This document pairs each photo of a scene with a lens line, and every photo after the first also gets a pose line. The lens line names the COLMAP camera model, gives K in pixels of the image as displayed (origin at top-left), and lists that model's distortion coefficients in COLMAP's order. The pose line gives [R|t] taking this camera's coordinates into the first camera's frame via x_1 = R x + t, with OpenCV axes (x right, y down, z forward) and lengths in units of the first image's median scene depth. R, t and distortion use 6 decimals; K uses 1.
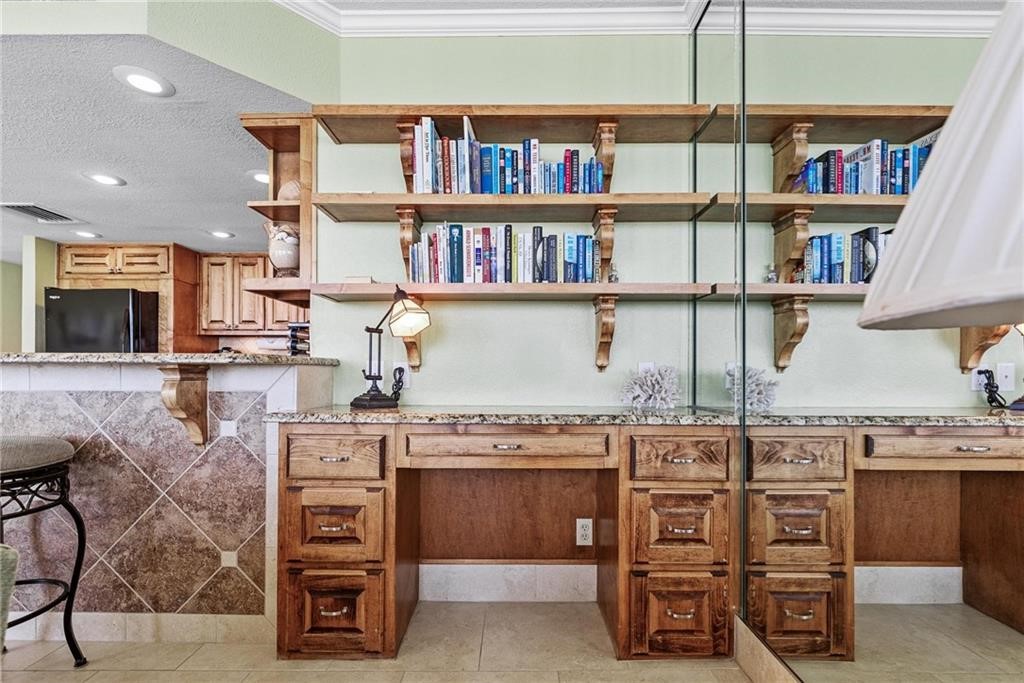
lens RADIAL K [[464.7, 0, 509.7], [0, 464.7, 373.3], [0, 0, 1]] dist [-0.011913, -0.000186]
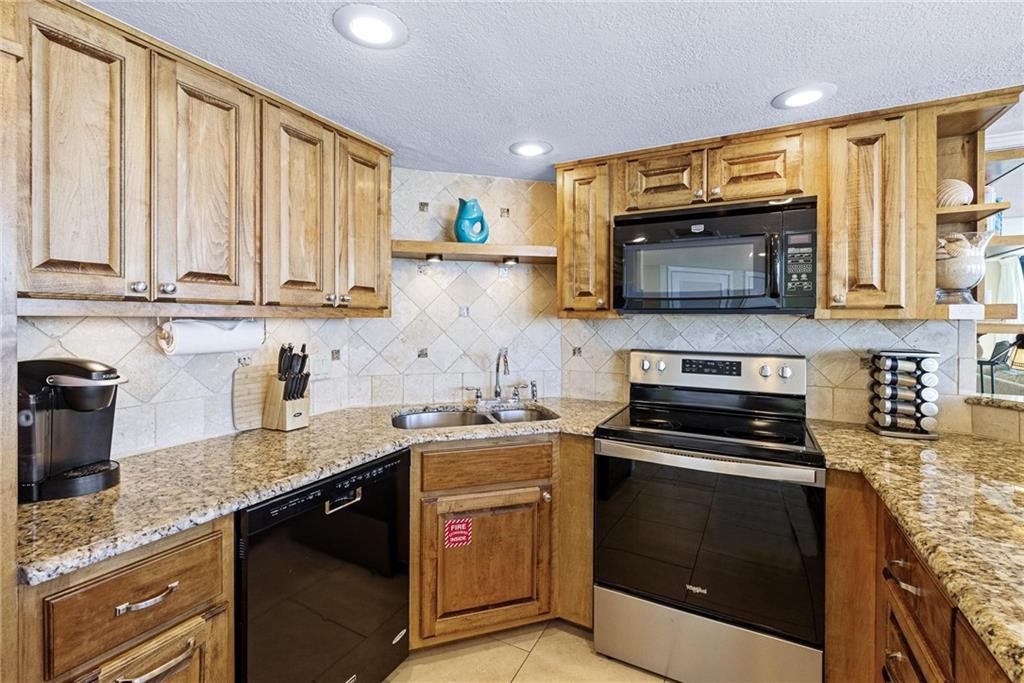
lens RADIAL K [[464.0, 0, 537.5], [0, 464.0, 328.2], [0, 0, 1]] dist [-0.002676, -0.000637]
pose [[0.419689, -0.015575, 0.907534, -0.827682], [-0.003686, 0.999815, 0.018863, -0.089517], [-0.907661, -0.011262, 0.419554, 0.707261]]
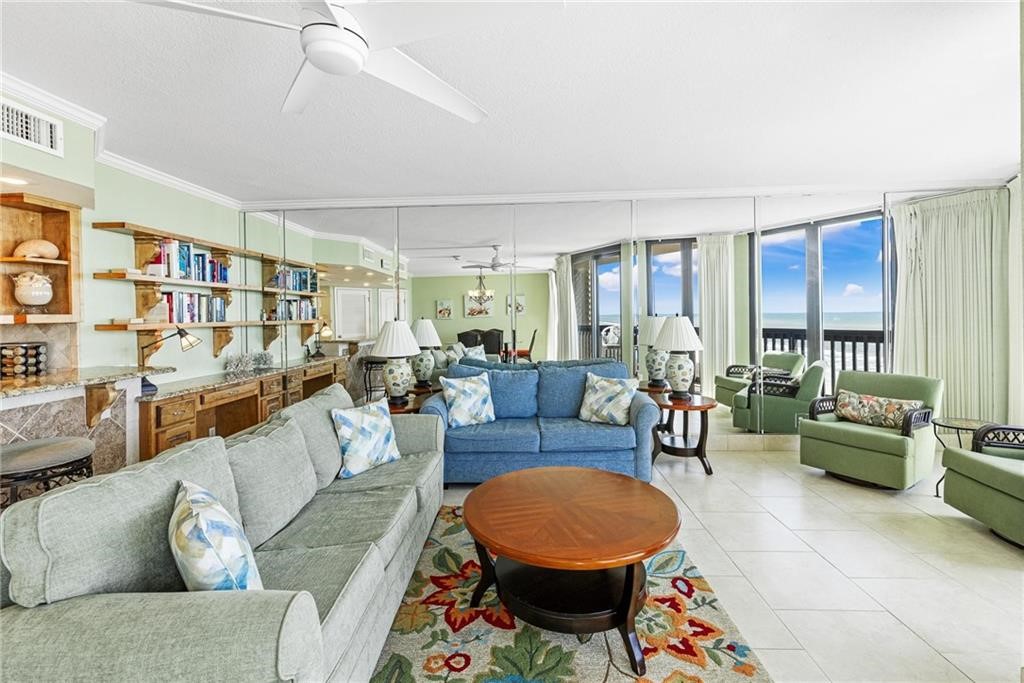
lens RADIAL K [[449.7, 0, 511.6], [0, 449.7, 316.6], [0, 0, 1]] dist [0.001469, 0.000338]
pose [[0.036312, -0.005513, 0.999325, -0.922854], [0.017211, 0.999840, 0.004890, -0.091534], [-0.999192, 0.017022, 0.036402, -0.231021]]
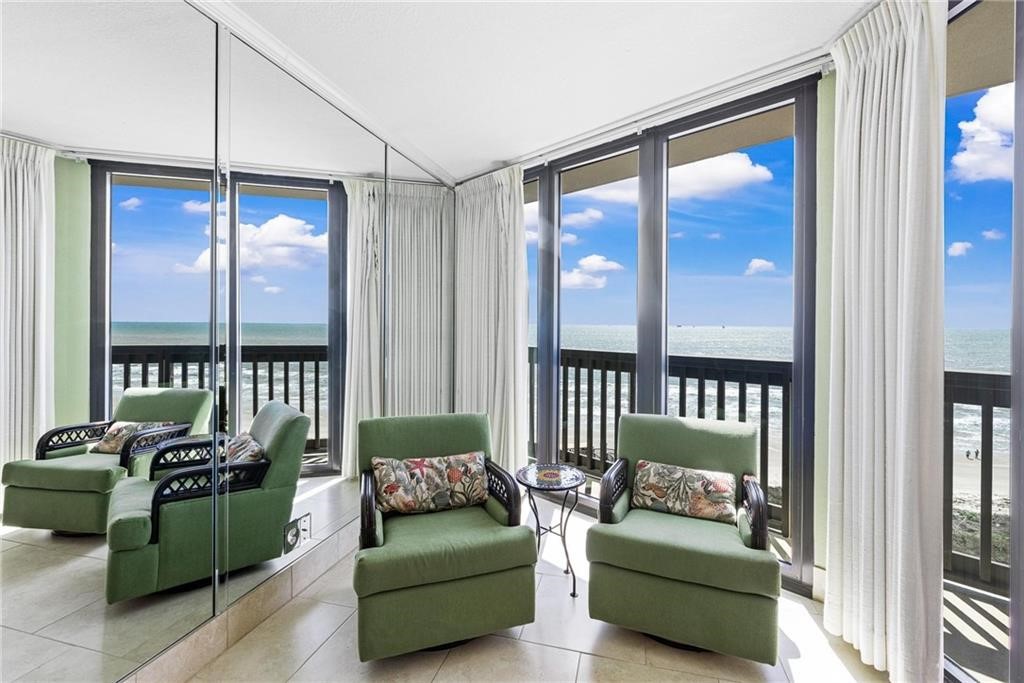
lens RADIAL K [[452.7, 0, 515.0], [0, 452.7, 319.3], [0, 0, 1]] dist [0.000901, 0.000111]
pose [[-0.969878, -0.006726, 0.243500, -0.225342], [-0.007430, 0.999970, -0.001971, -0.083038], [-0.243479, -0.003720, -0.969899, -0.418140]]
